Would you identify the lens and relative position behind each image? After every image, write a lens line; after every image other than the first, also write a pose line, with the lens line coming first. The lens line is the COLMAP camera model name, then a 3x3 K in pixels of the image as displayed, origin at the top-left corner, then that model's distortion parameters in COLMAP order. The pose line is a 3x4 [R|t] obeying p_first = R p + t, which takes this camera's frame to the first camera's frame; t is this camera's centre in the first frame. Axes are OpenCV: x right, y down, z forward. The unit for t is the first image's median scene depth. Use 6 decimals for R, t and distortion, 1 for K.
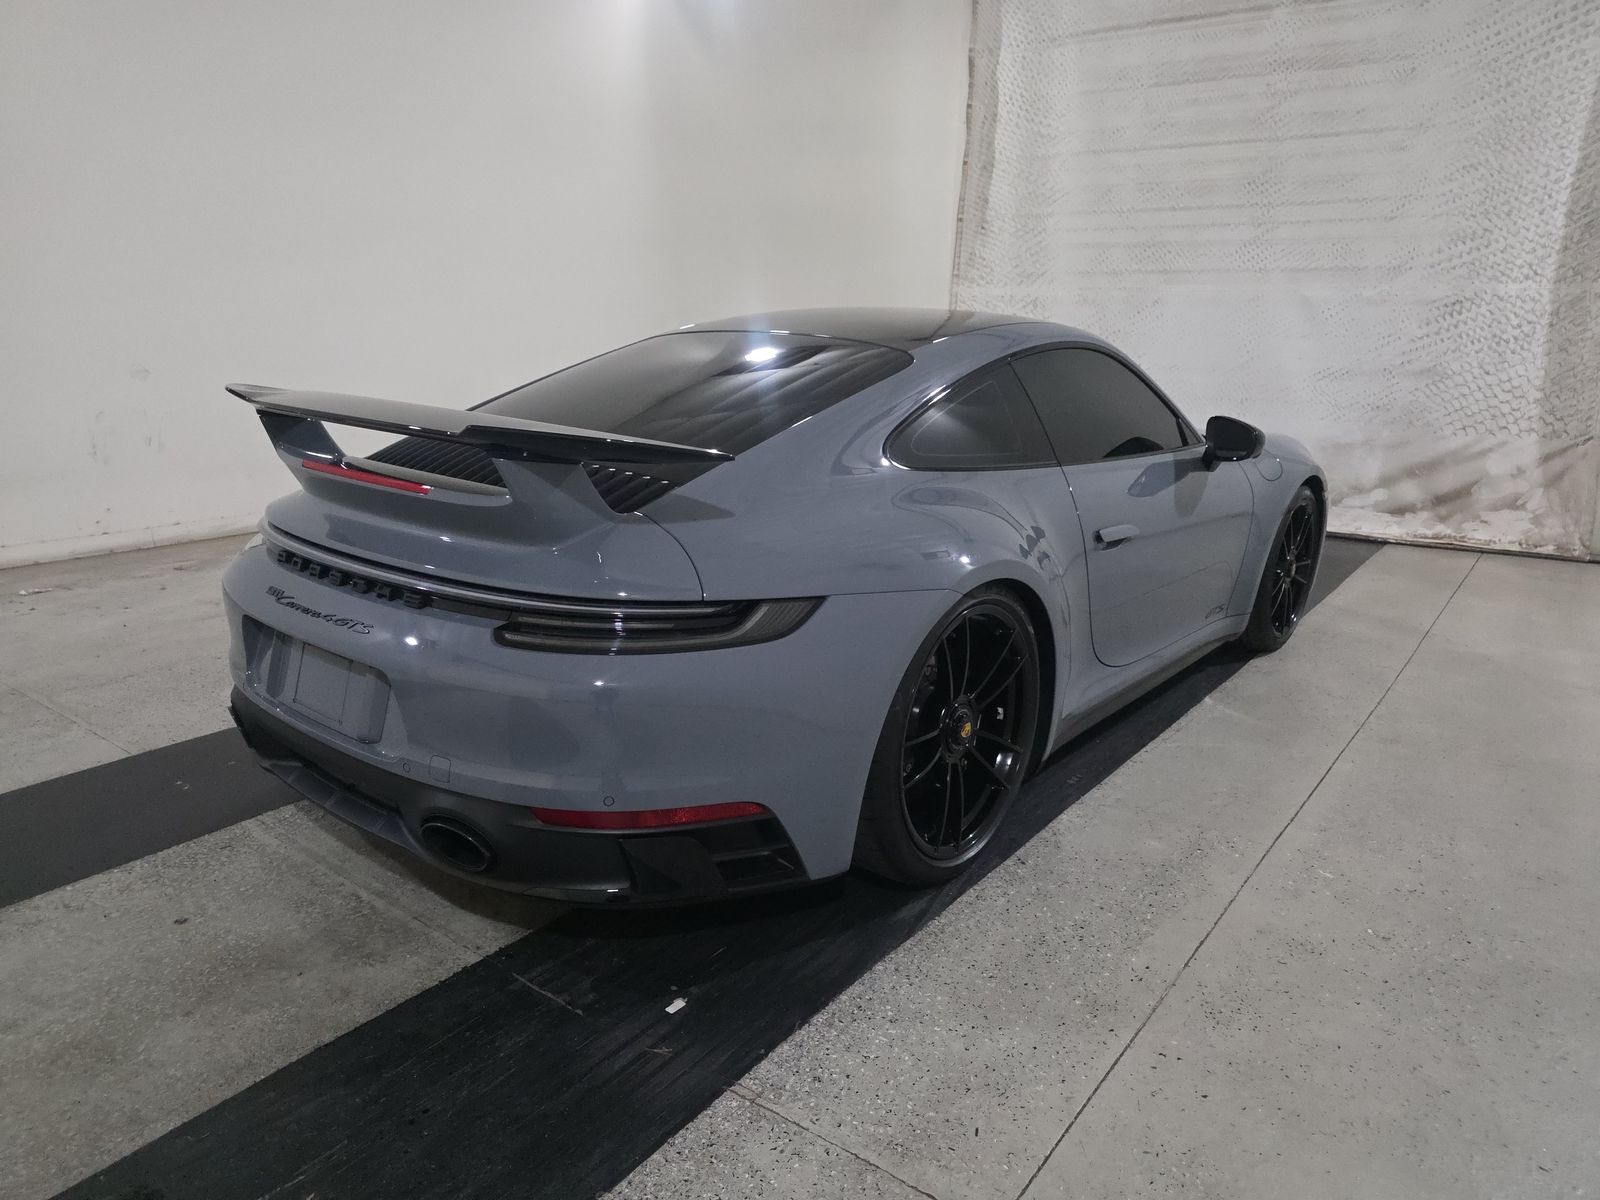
lens RADIAL K [[1065.0, 0, 803.0], [0, 1065.0, 609.3], [0, 0, 1]] dist [0.028682, -0.016811]
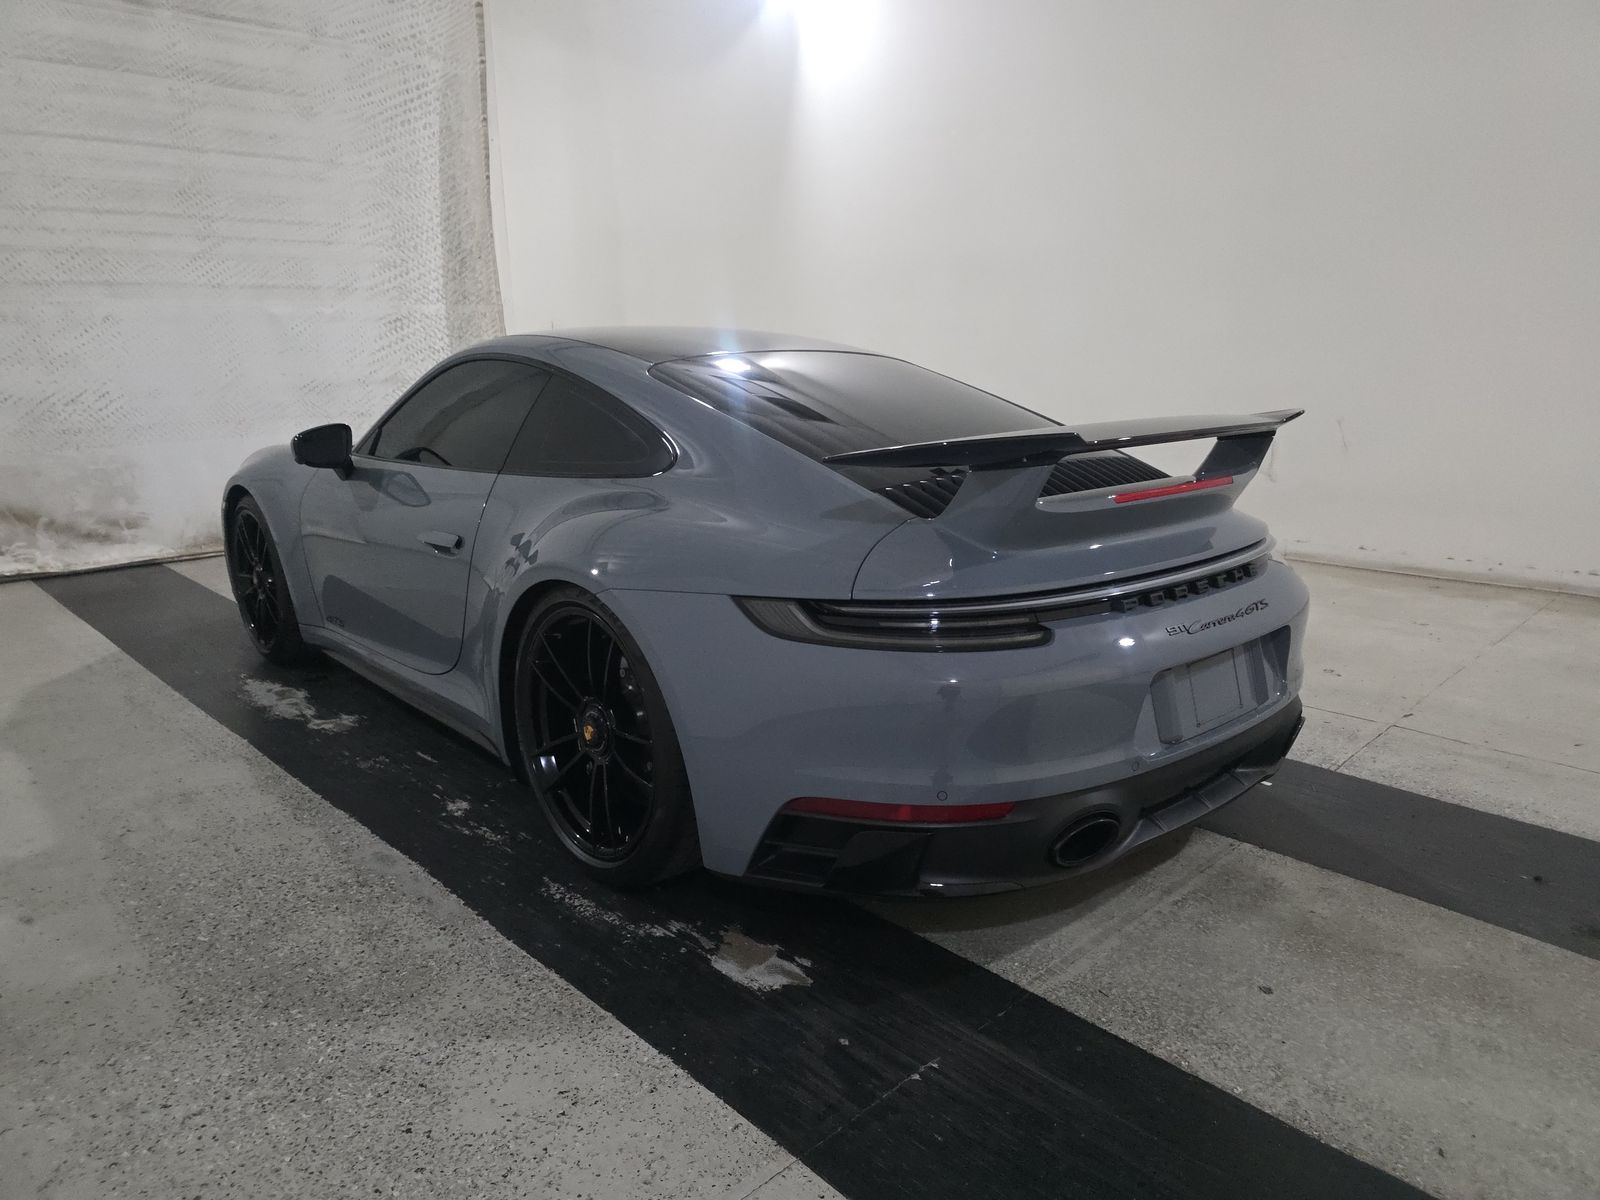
lens RADIAL K [[1065.0, 0, 792.8], [0, 1065.0, 602.5], [0, 0, 1]] dist [0.028682, -0.016811]
pose [[0.173347, -0.255518, 0.951137, -0.477883], [0.274465, 0.940031, 0.202513, -0.105717], [-0.945844, 0.225948, 0.233082, 0.361951]]
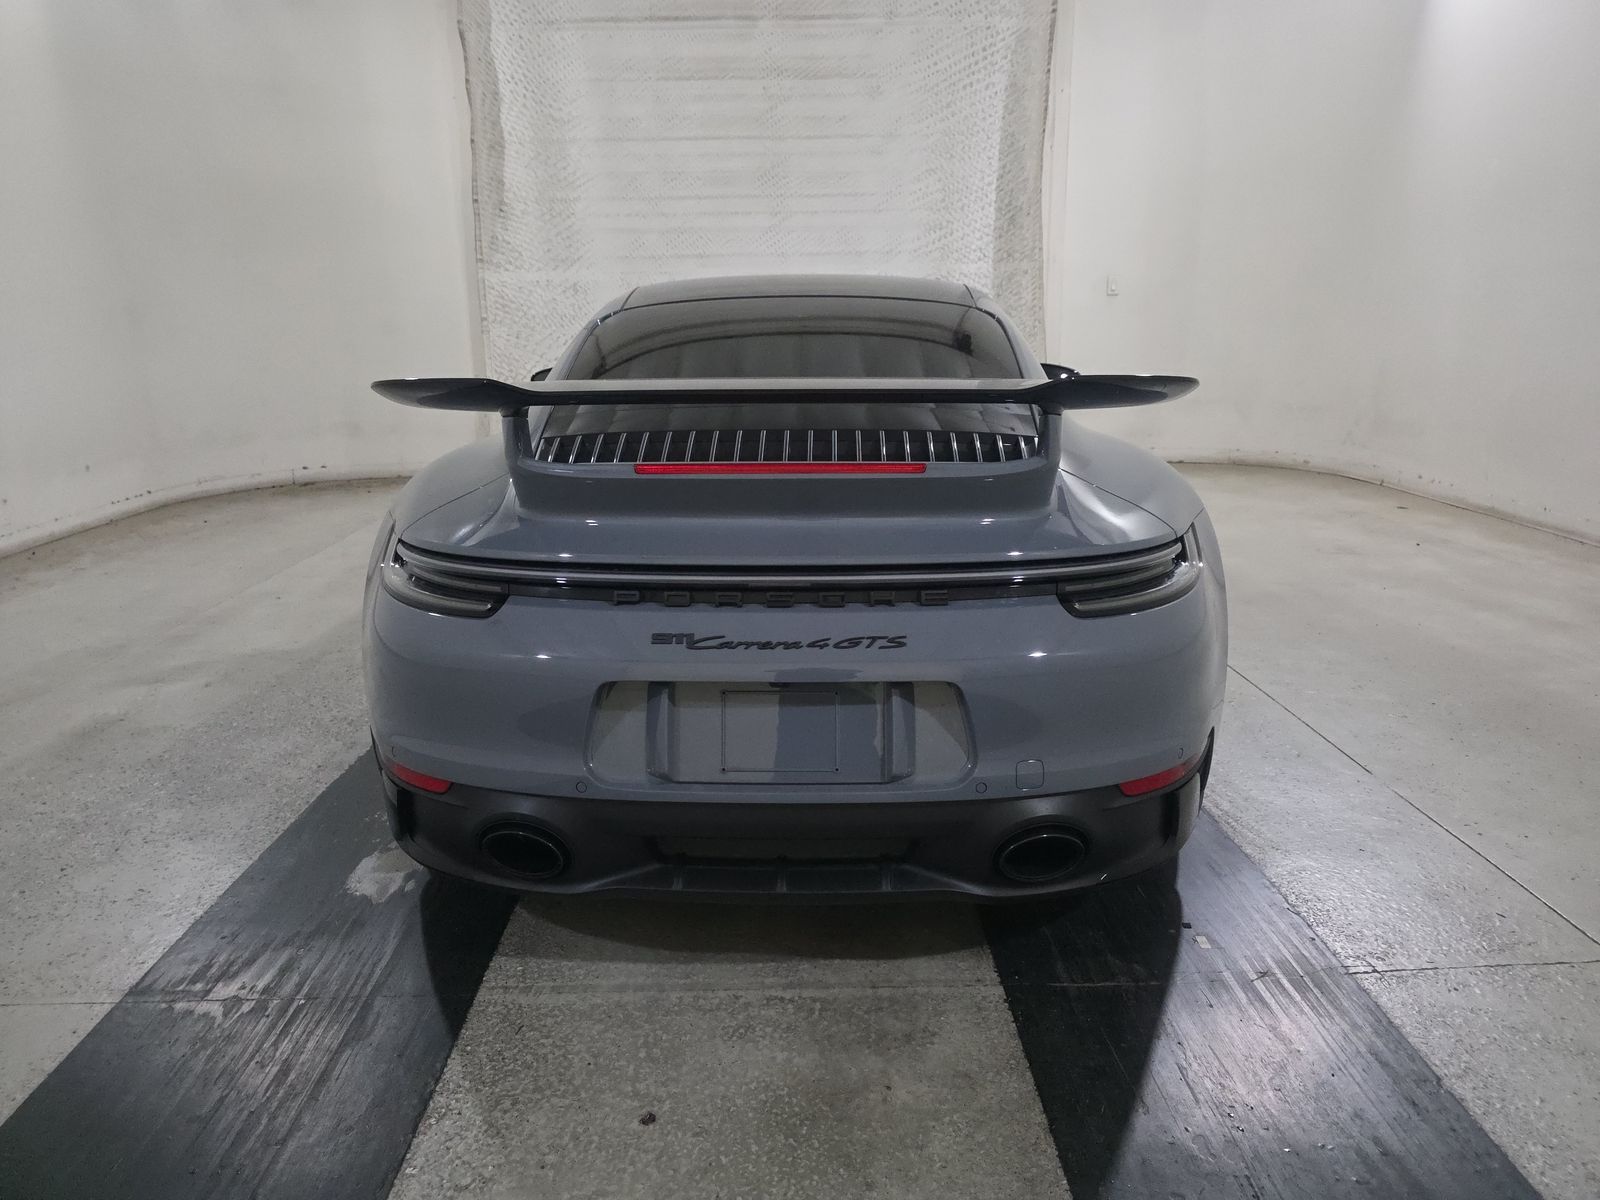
lens RADIAL K [[1065.0, 0, 787.8], [0, 1065.0, 592.0], [0, 0, 1]] dist [0.028682, -0.016811]
pose [[0.794953, -0.182903, 0.578443, -0.284682], [0.190934, 0.980447, 0.047615, -0.022486], [-0.575842, 0.072592, 0.814332, 0.115092]]
